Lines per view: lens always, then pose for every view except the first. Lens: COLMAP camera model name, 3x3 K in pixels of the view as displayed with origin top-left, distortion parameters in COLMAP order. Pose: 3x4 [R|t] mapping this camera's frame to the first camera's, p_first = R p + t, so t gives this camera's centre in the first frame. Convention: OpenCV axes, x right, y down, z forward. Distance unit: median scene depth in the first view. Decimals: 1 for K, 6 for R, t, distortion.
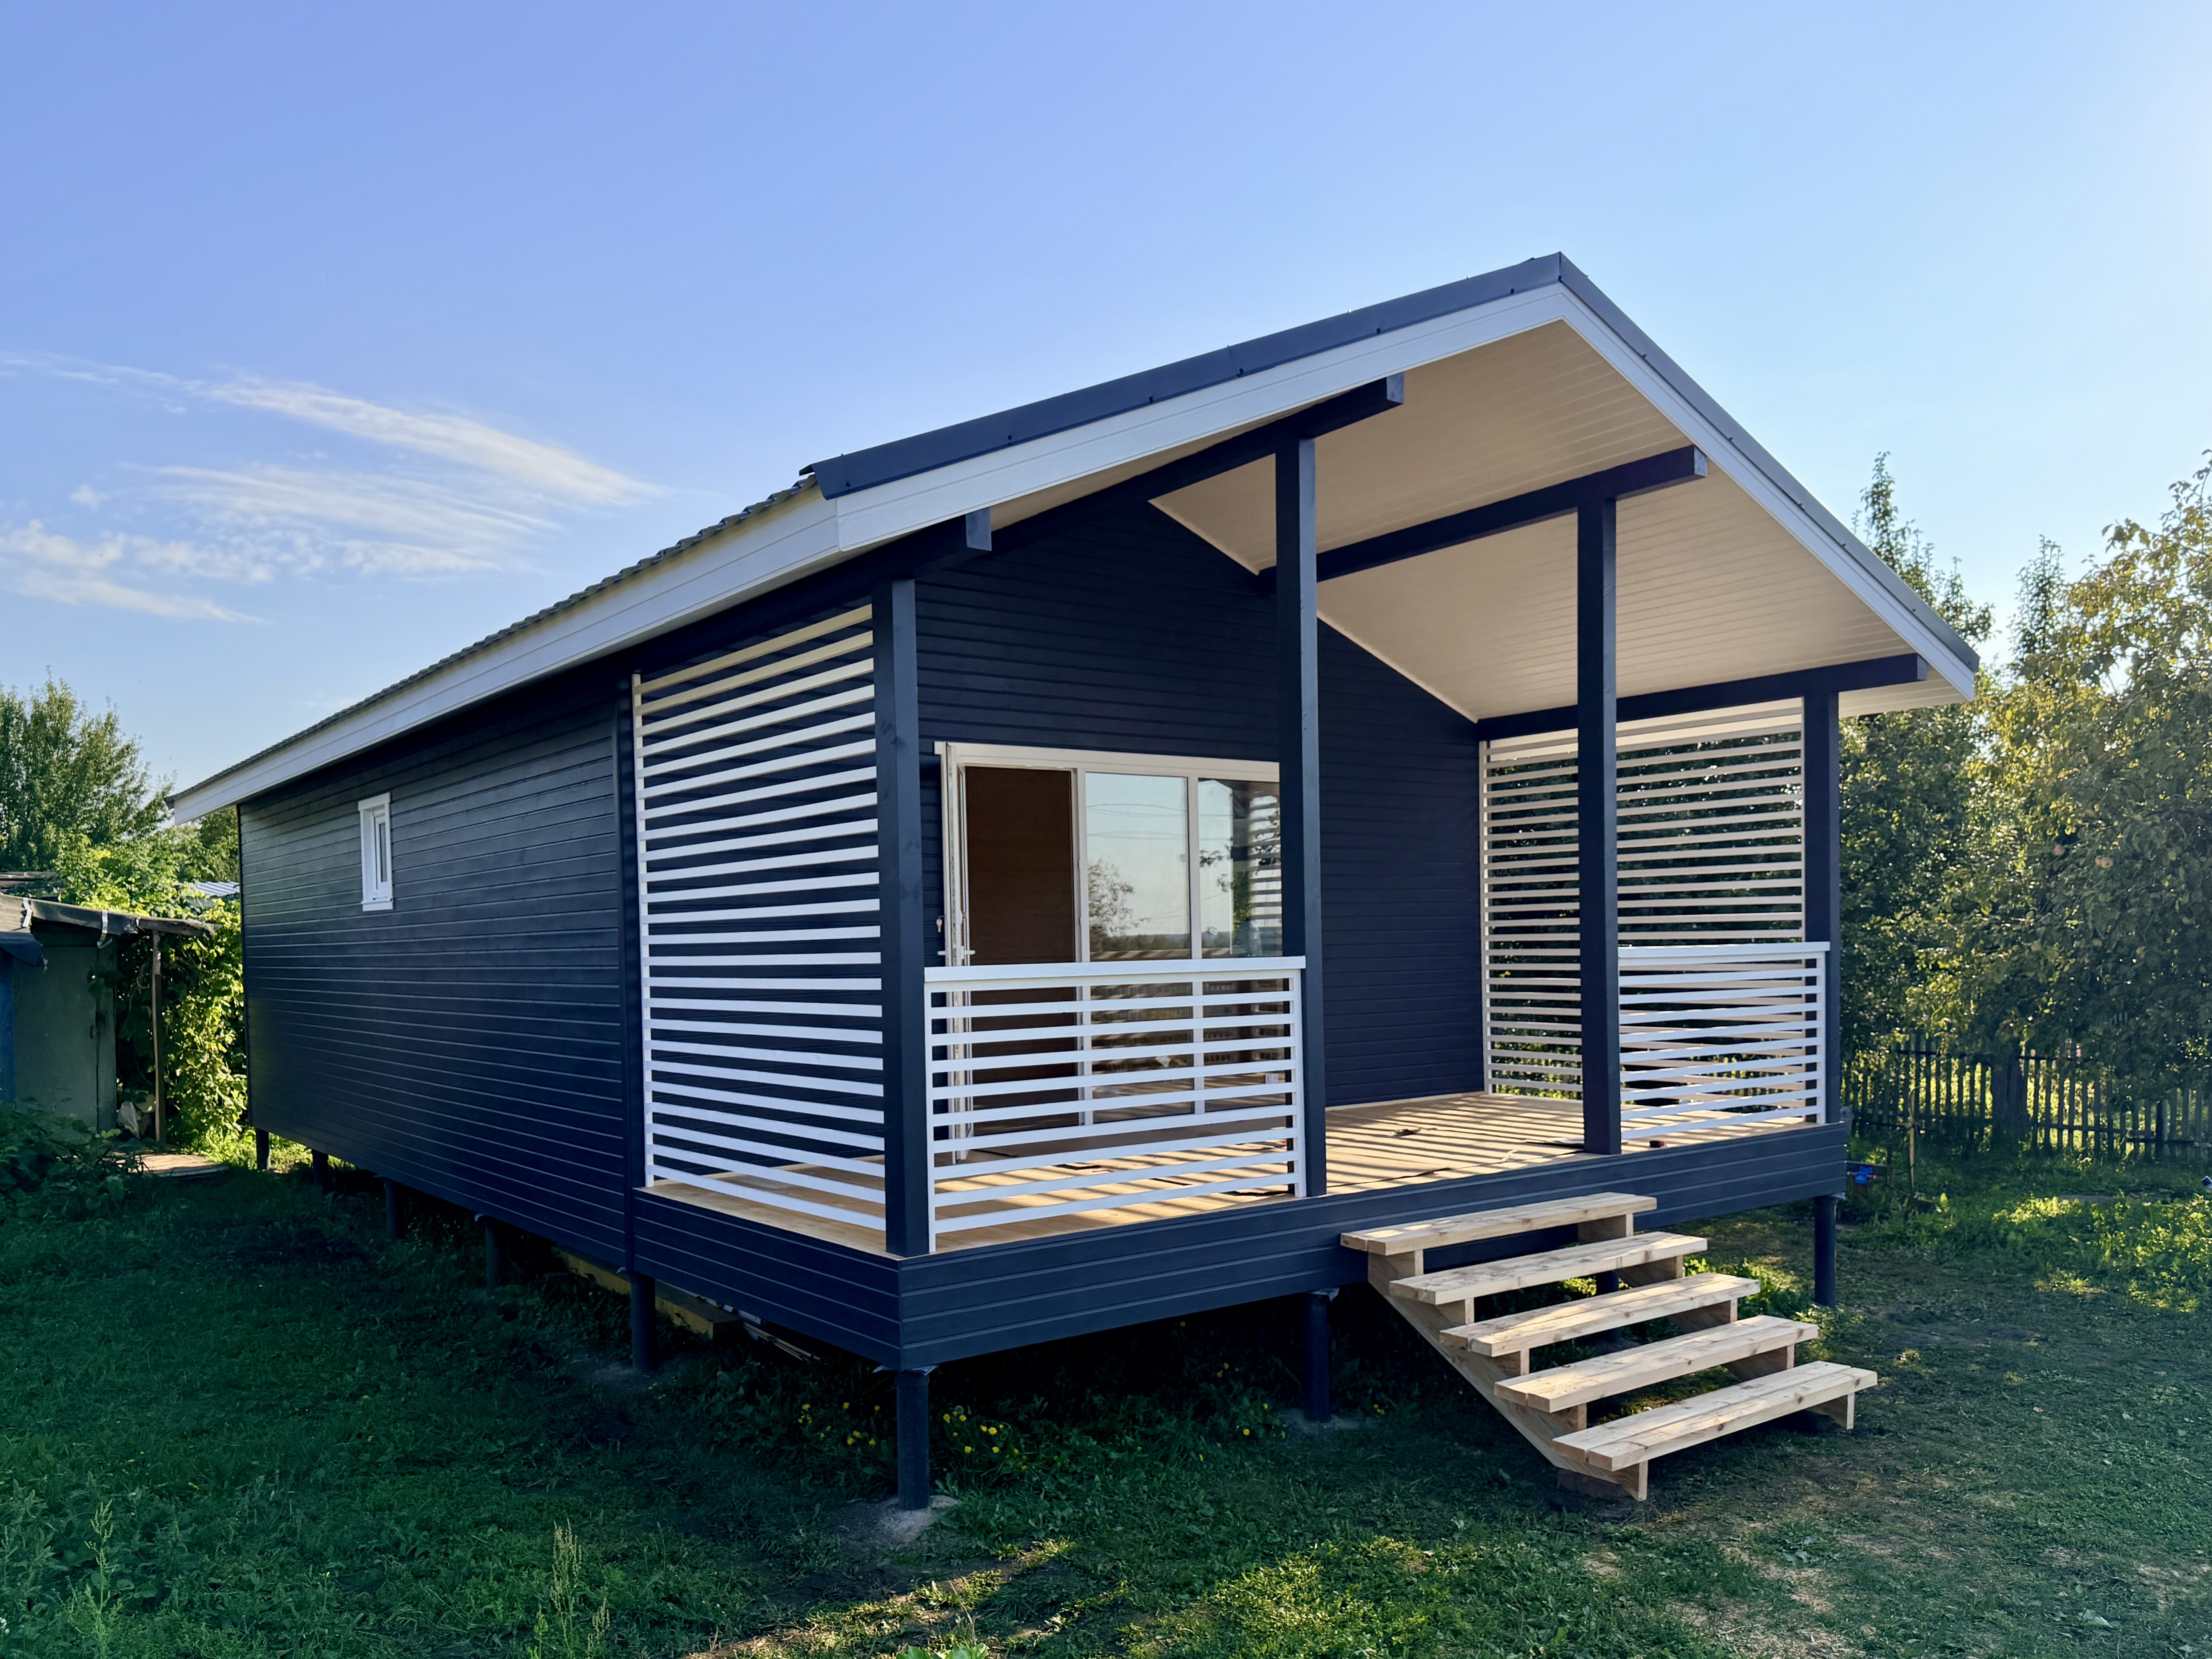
lens RADIAL K [[1573.2, 0, 1111.9], [0, 1573.2, 952.6], [0, 0, 1]] dist [0.027551, -0.041024]
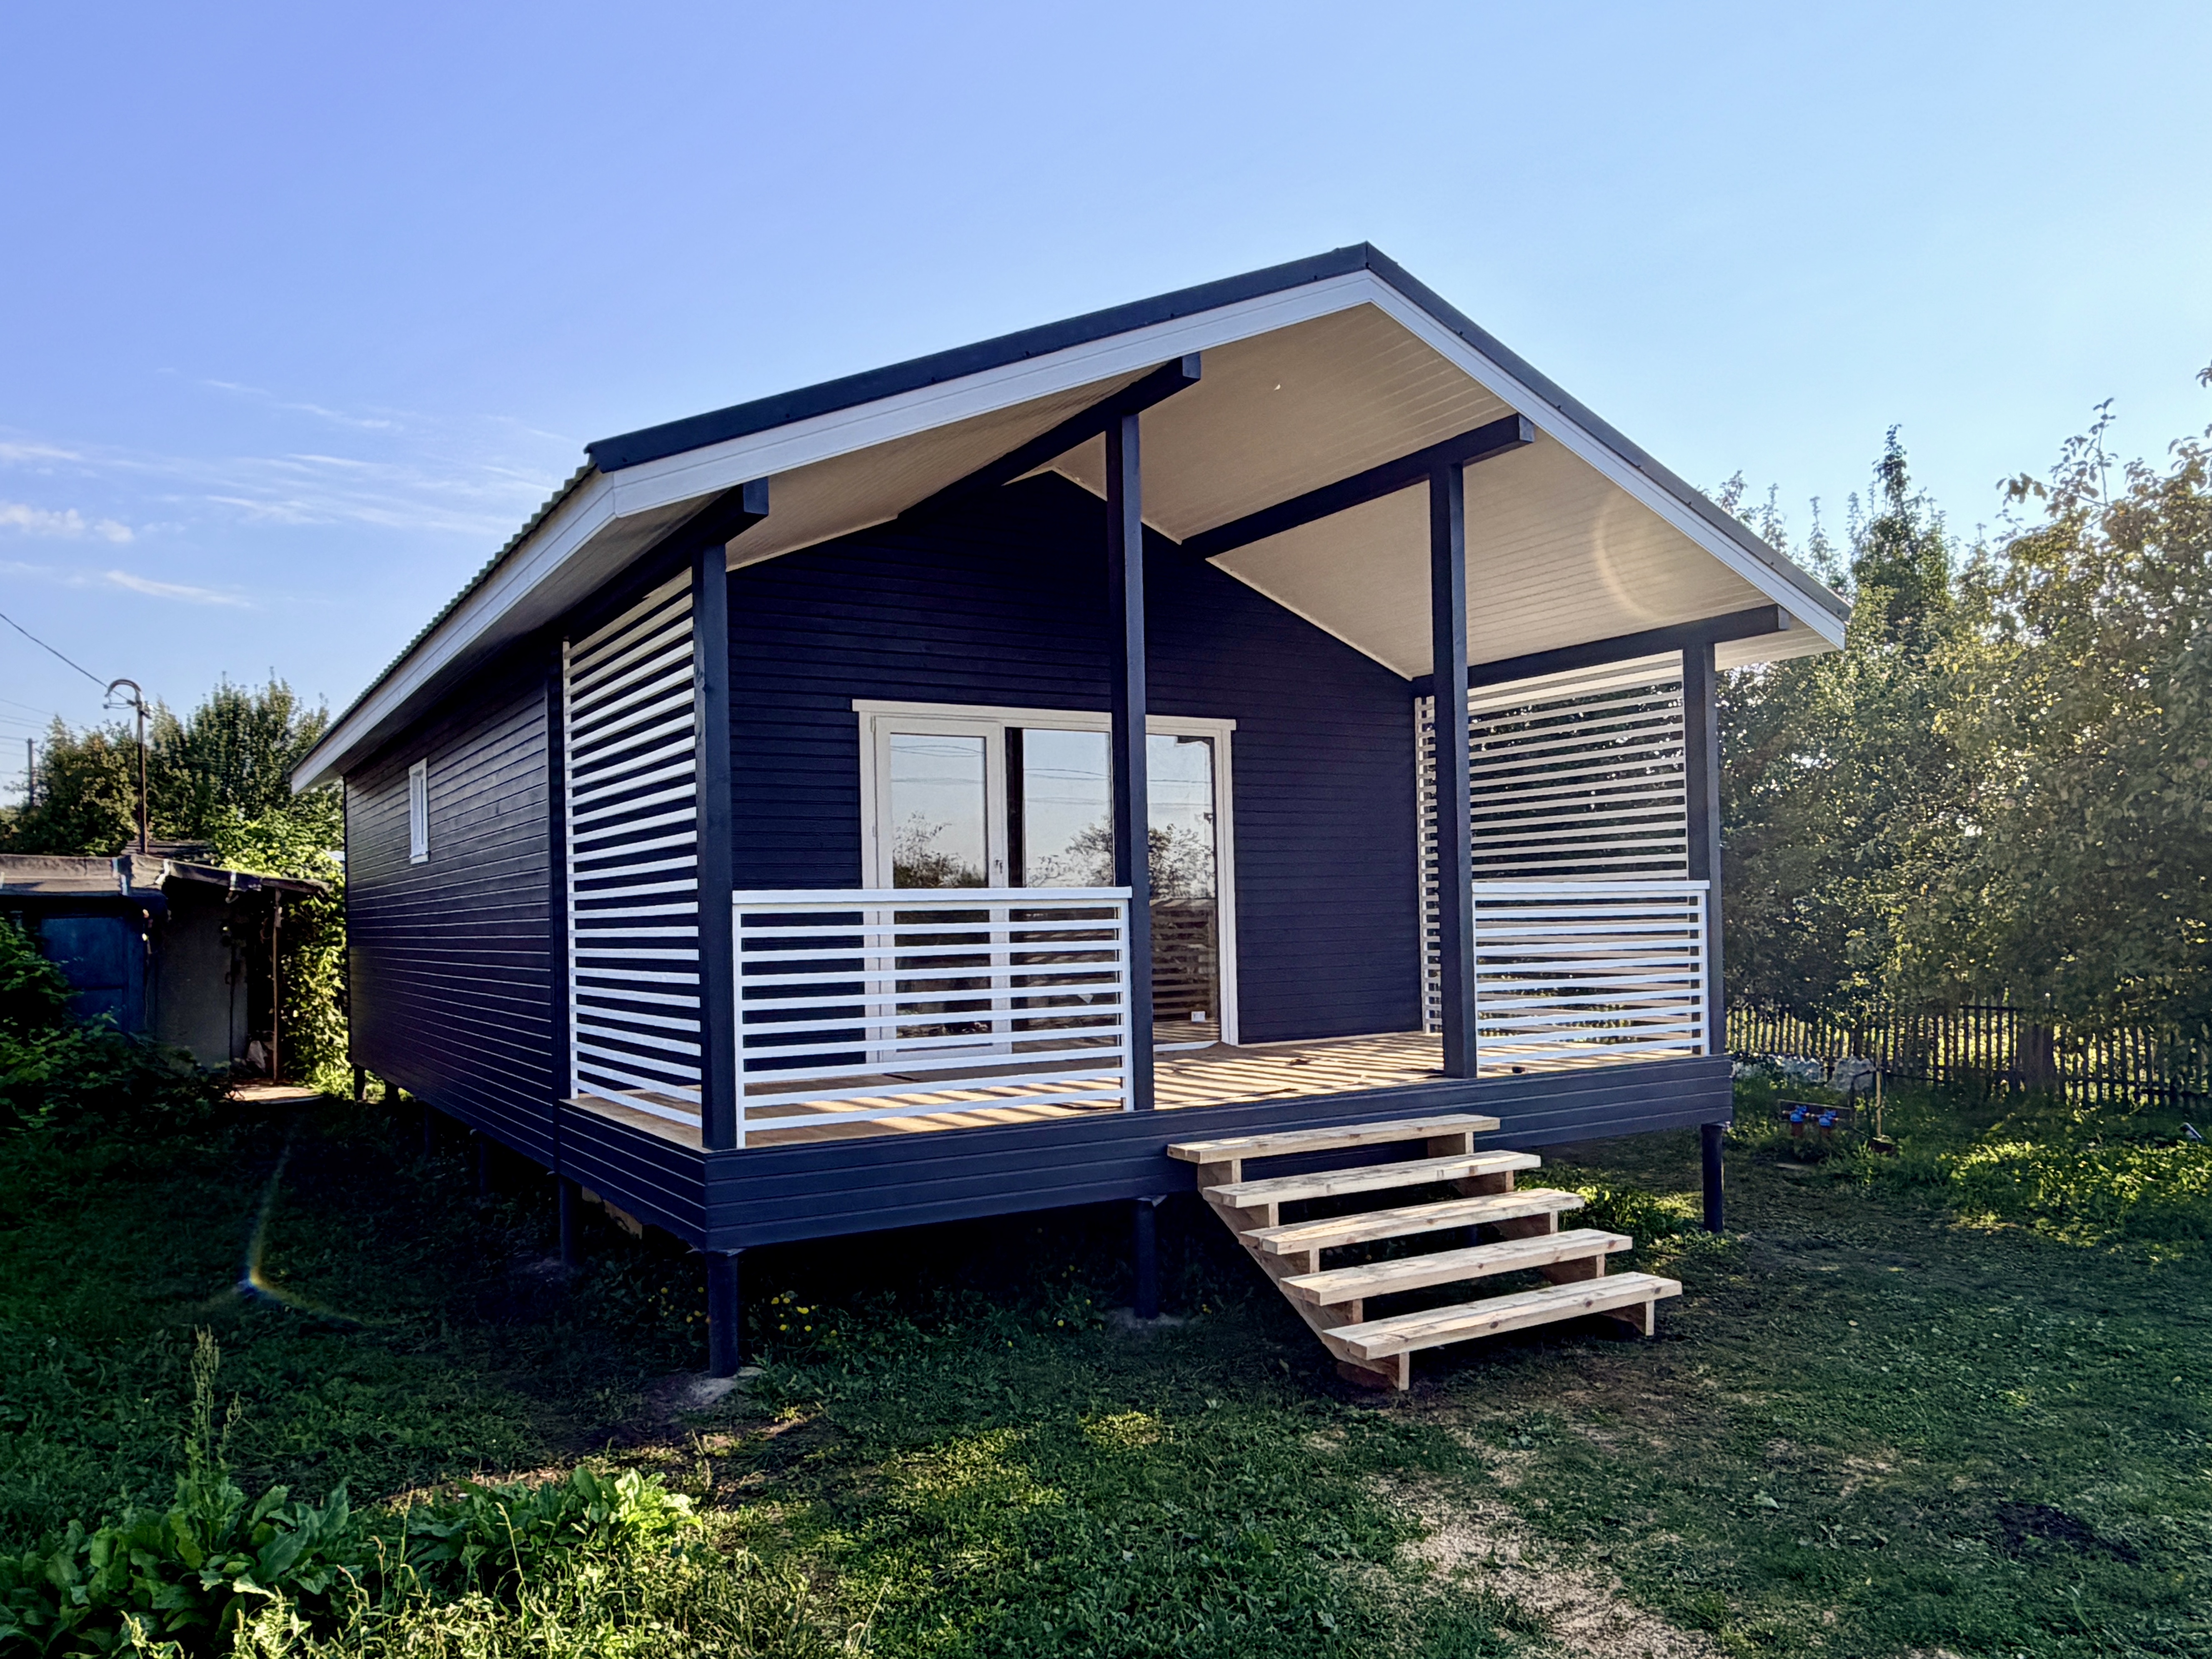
lens RADIAL K [[1511.2, 0, 1187.4], [0, 1511.2, 885.1], [0, 0, 1]] dist [-0.004907, 0.000318]
pose [[0.996014, -0.004542, -0.089081, 0.240715], [0.001690, 0.999484, -0.032066, 0.033149], [0.089181, 0.031788, 0.995508, -0.032096]]
